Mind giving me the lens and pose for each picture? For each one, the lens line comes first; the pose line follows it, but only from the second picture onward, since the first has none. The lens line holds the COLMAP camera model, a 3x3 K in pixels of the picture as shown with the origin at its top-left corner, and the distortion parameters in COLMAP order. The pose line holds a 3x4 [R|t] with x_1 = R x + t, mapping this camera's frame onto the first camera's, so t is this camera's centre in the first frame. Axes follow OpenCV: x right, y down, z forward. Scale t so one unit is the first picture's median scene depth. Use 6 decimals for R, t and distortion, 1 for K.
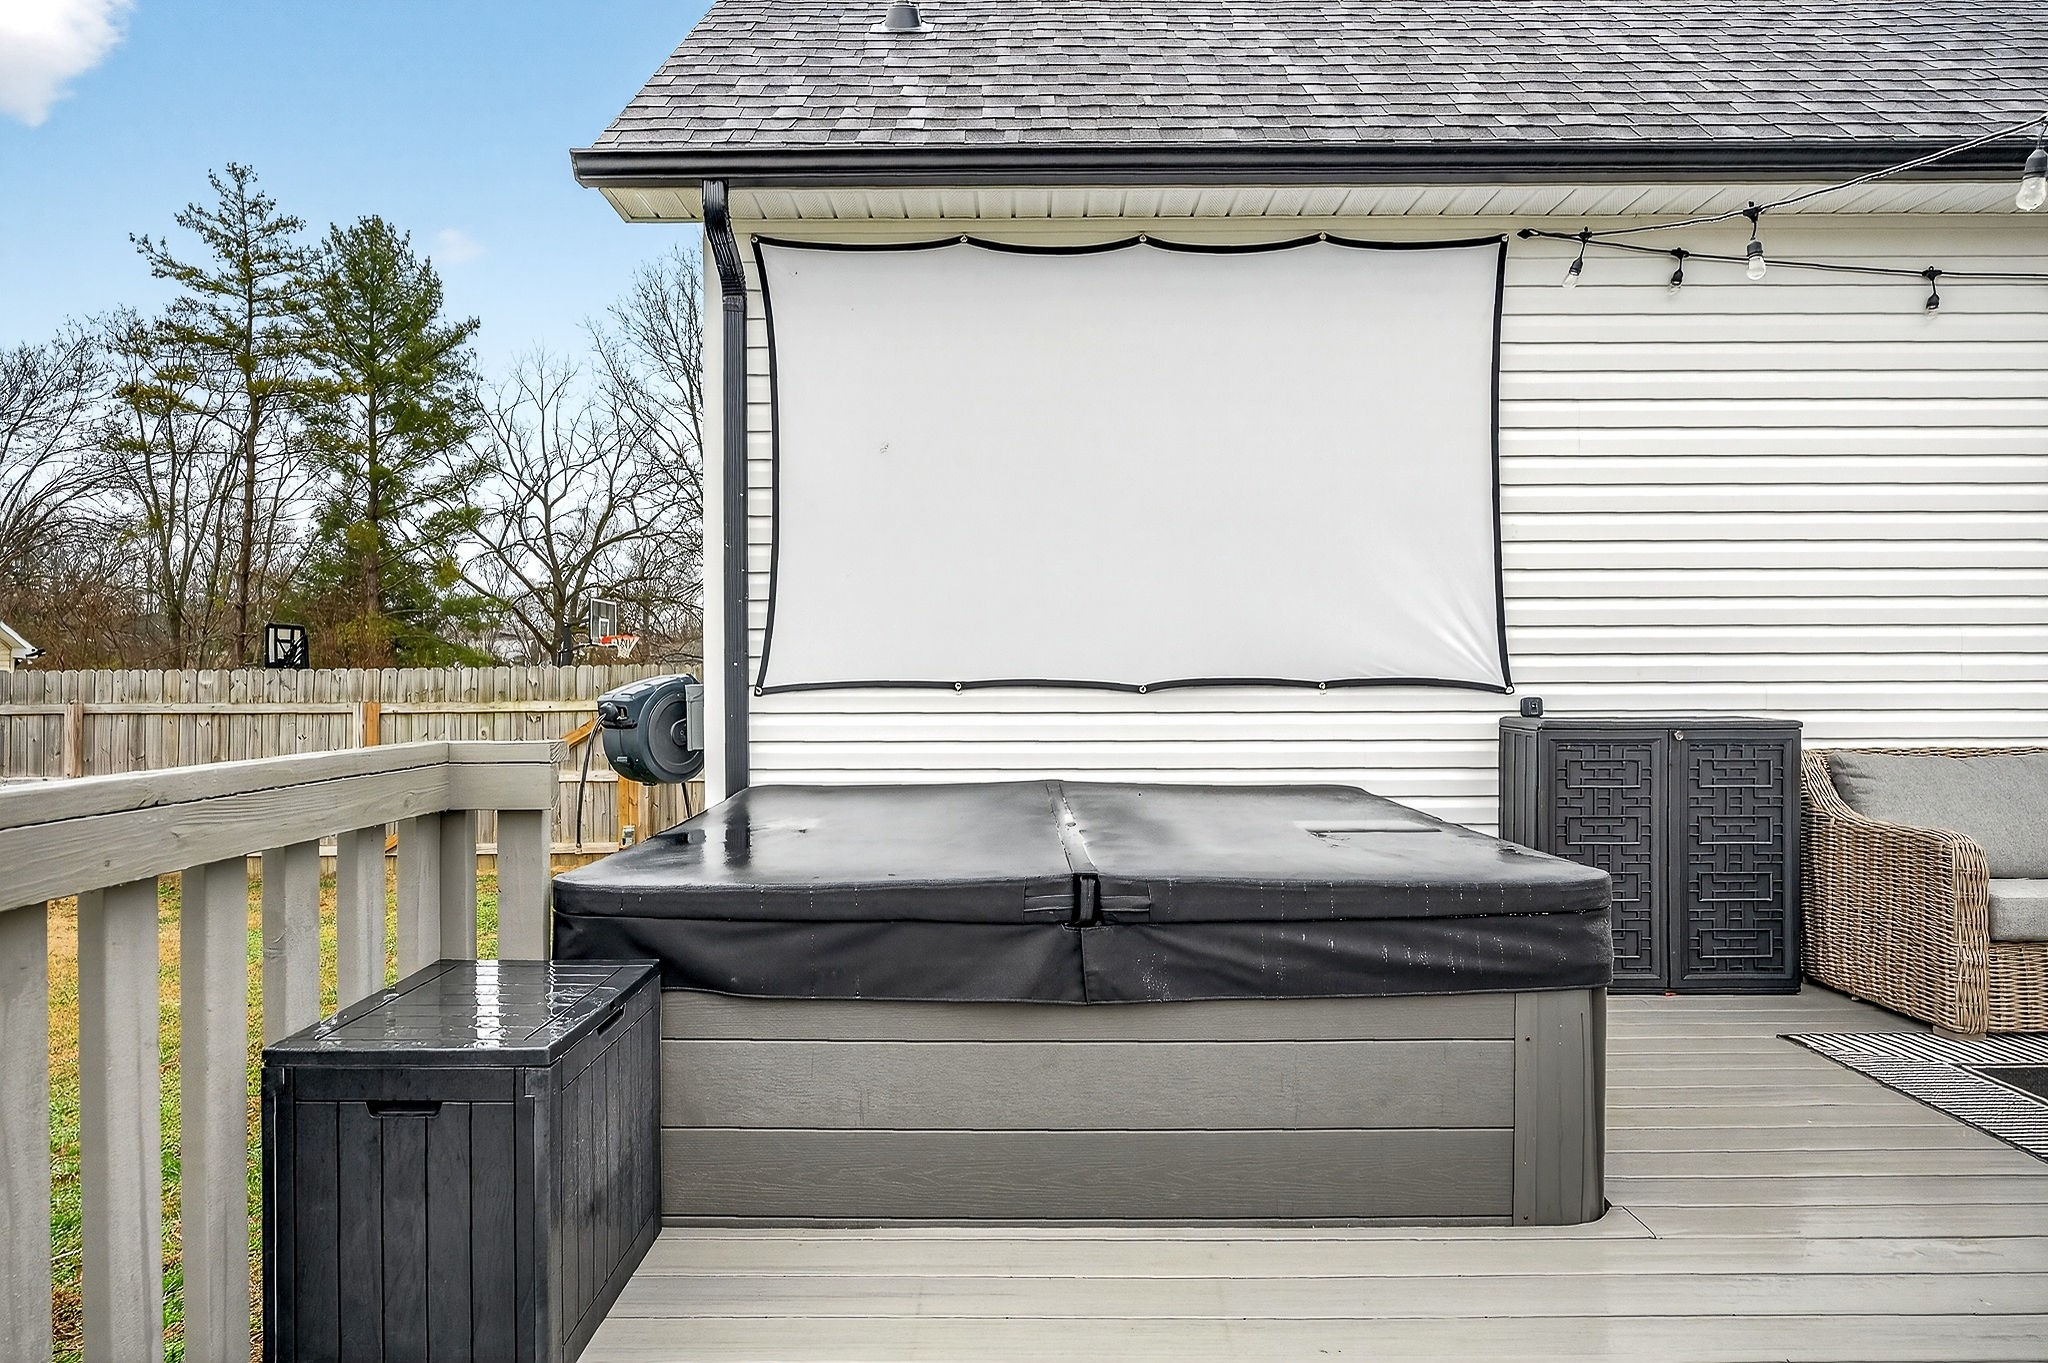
lens RADIAL K [[1221.1, 0, 1022.4], [0, 1221.1, 674.0], [0, 0, 1]] dist [0.004531, 0.001523]
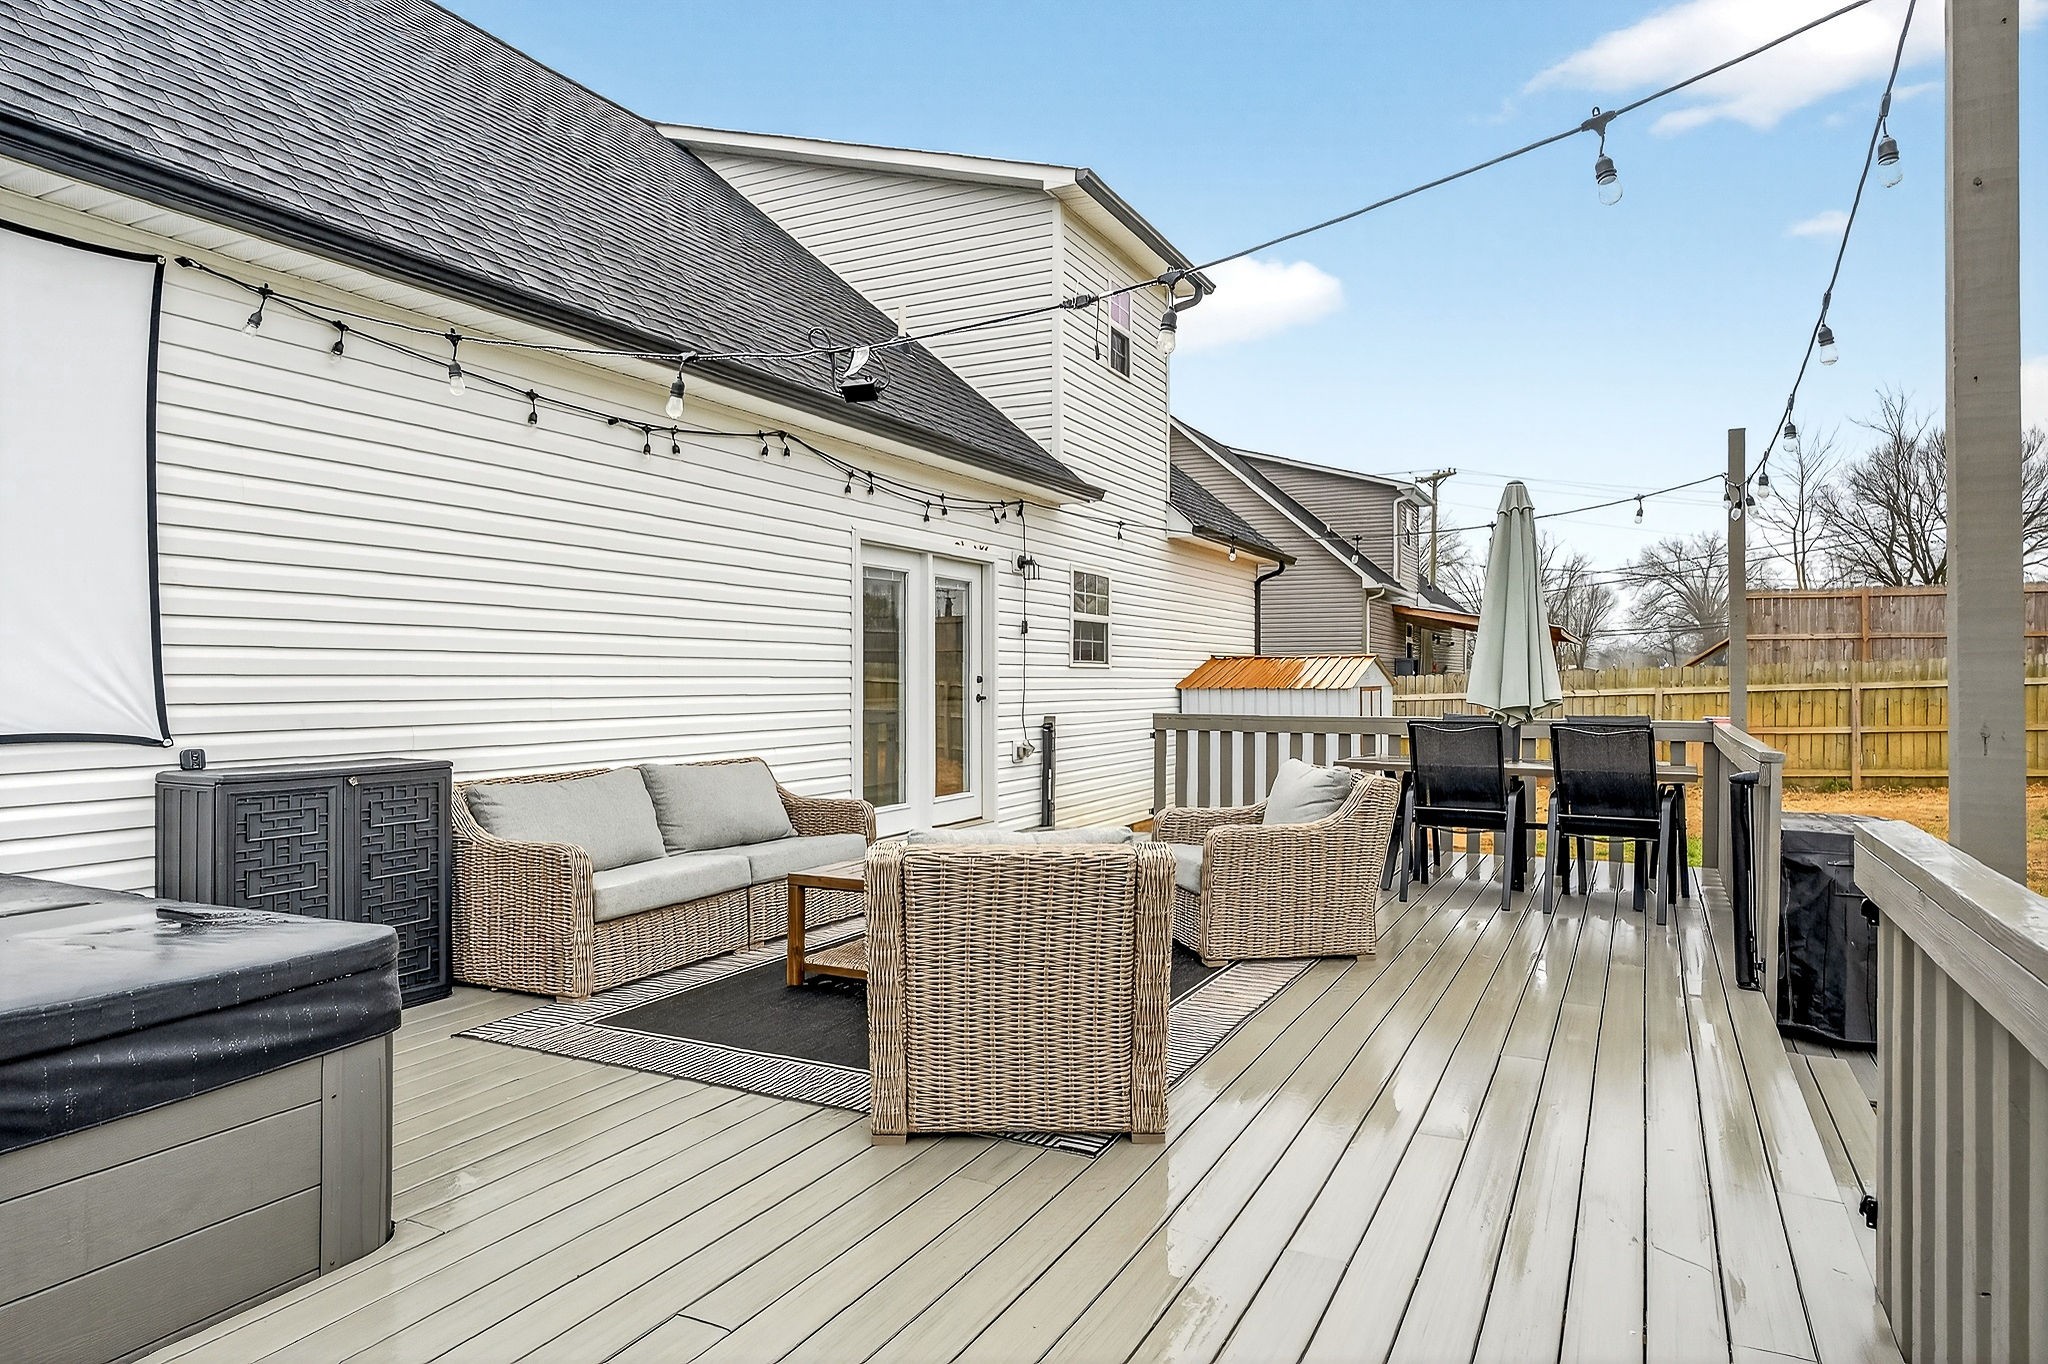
lens RADIAL K [[1218.6, 0, 1024.0], [0, 1218.6, 682.0], [0, 0, 1]] dist [-0.000530, -0.001208]
pose [[0.455797, 0.001385, 0.890083, -0.147181], [0.000602, 0.999998, -0.001864, -0.034597], [-0.890084, 0.001385, 0.455795, -0.013026]]
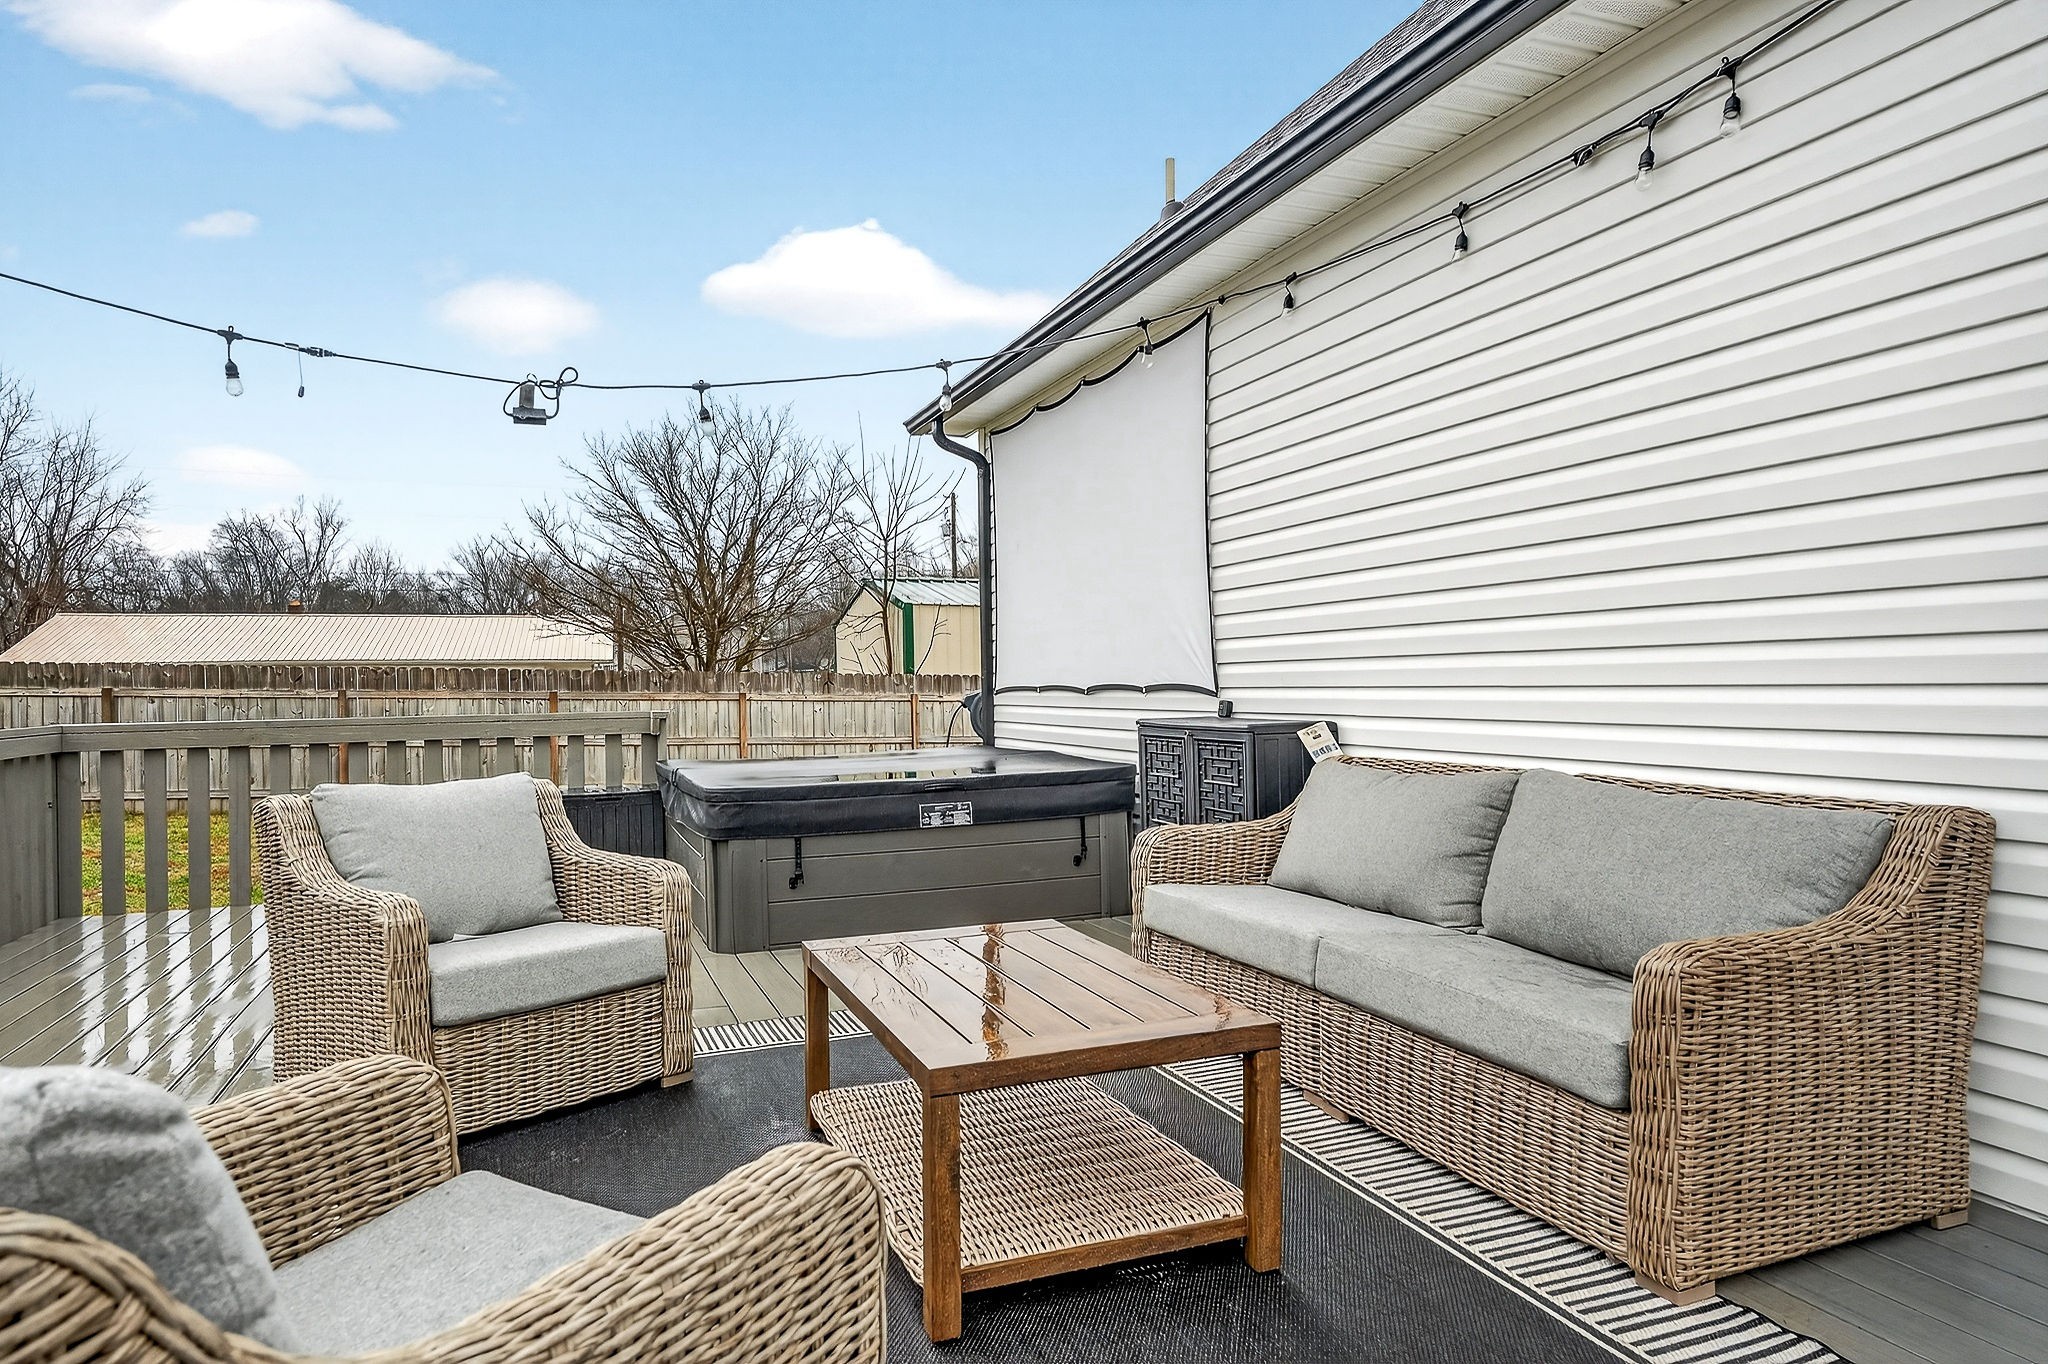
lens RADIAL K [[1218.6, 0, 1024.0], [0, 1218.6, 682.0], [0, 0, 1]] dist [-0.000530, -0.001208]
pose [[0.370066, -0.003643, -0.928998, 1.551589], [0.012250, 0.999925, 0.000959, -0.002196], [0.928925, -0.011735, 0.370082, 0.435550]]
